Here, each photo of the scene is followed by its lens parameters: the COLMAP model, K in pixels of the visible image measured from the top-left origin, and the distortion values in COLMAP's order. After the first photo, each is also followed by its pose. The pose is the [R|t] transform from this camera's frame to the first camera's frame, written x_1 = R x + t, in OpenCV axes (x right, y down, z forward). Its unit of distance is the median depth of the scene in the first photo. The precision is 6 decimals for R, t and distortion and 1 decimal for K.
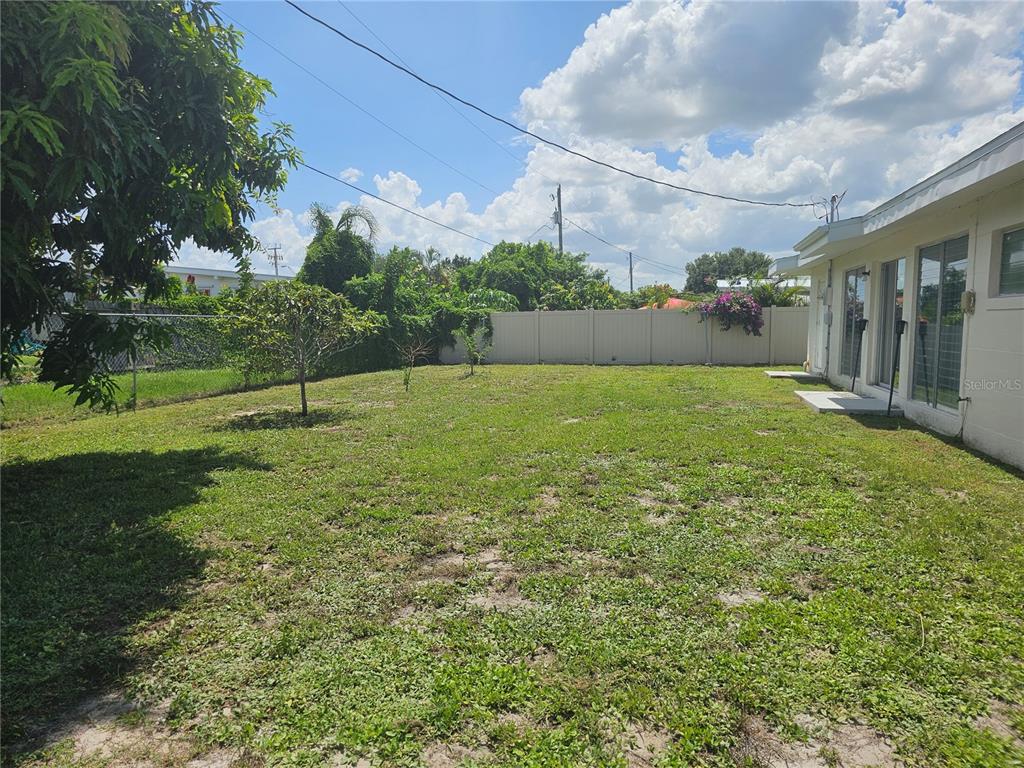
lens RADIAL K [[683.7, 0, 496.4], [0, 683.7, 386.3], [0, 0, 1]] dist [0.053890, -0.043425]
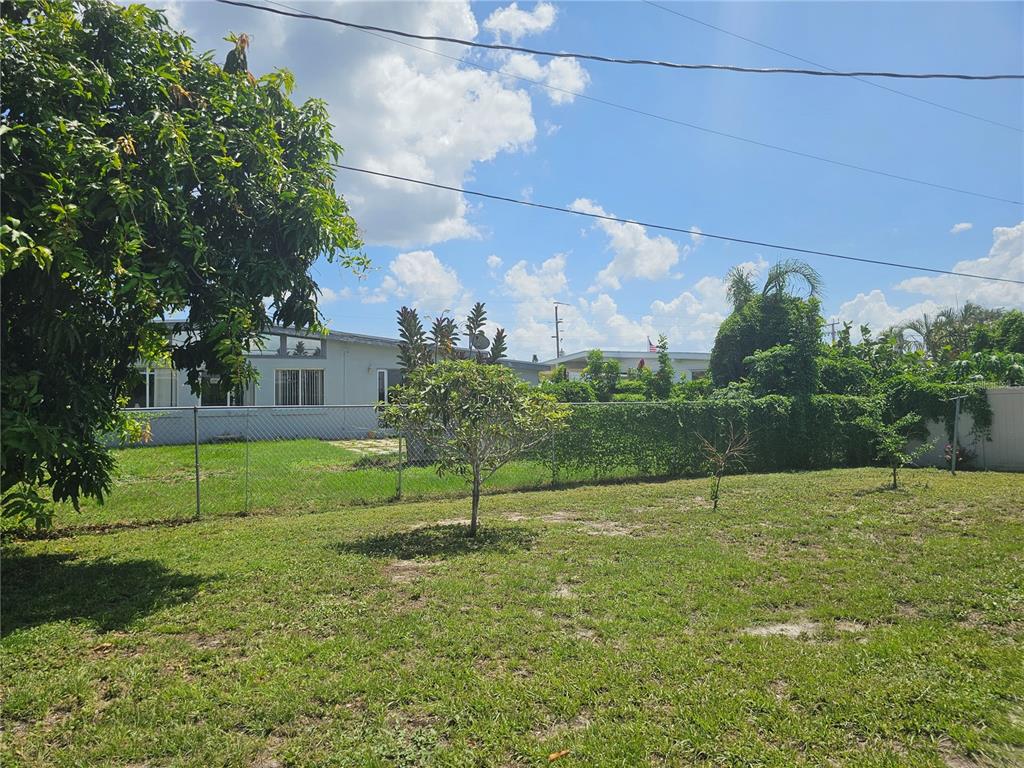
lens RADIAL K [[681.7, 0, 513.1], [0, 681.7, 409.1], [0, 0, 1]] dist [0.050228, -0.044554]
pose [[0.683147, -0.006527, -0.730252, 0.162379], [-0.051151, 0.997076, -0.056763, -0.029236], [0.728487, 0.076131, 0.680816, 0.239280]]
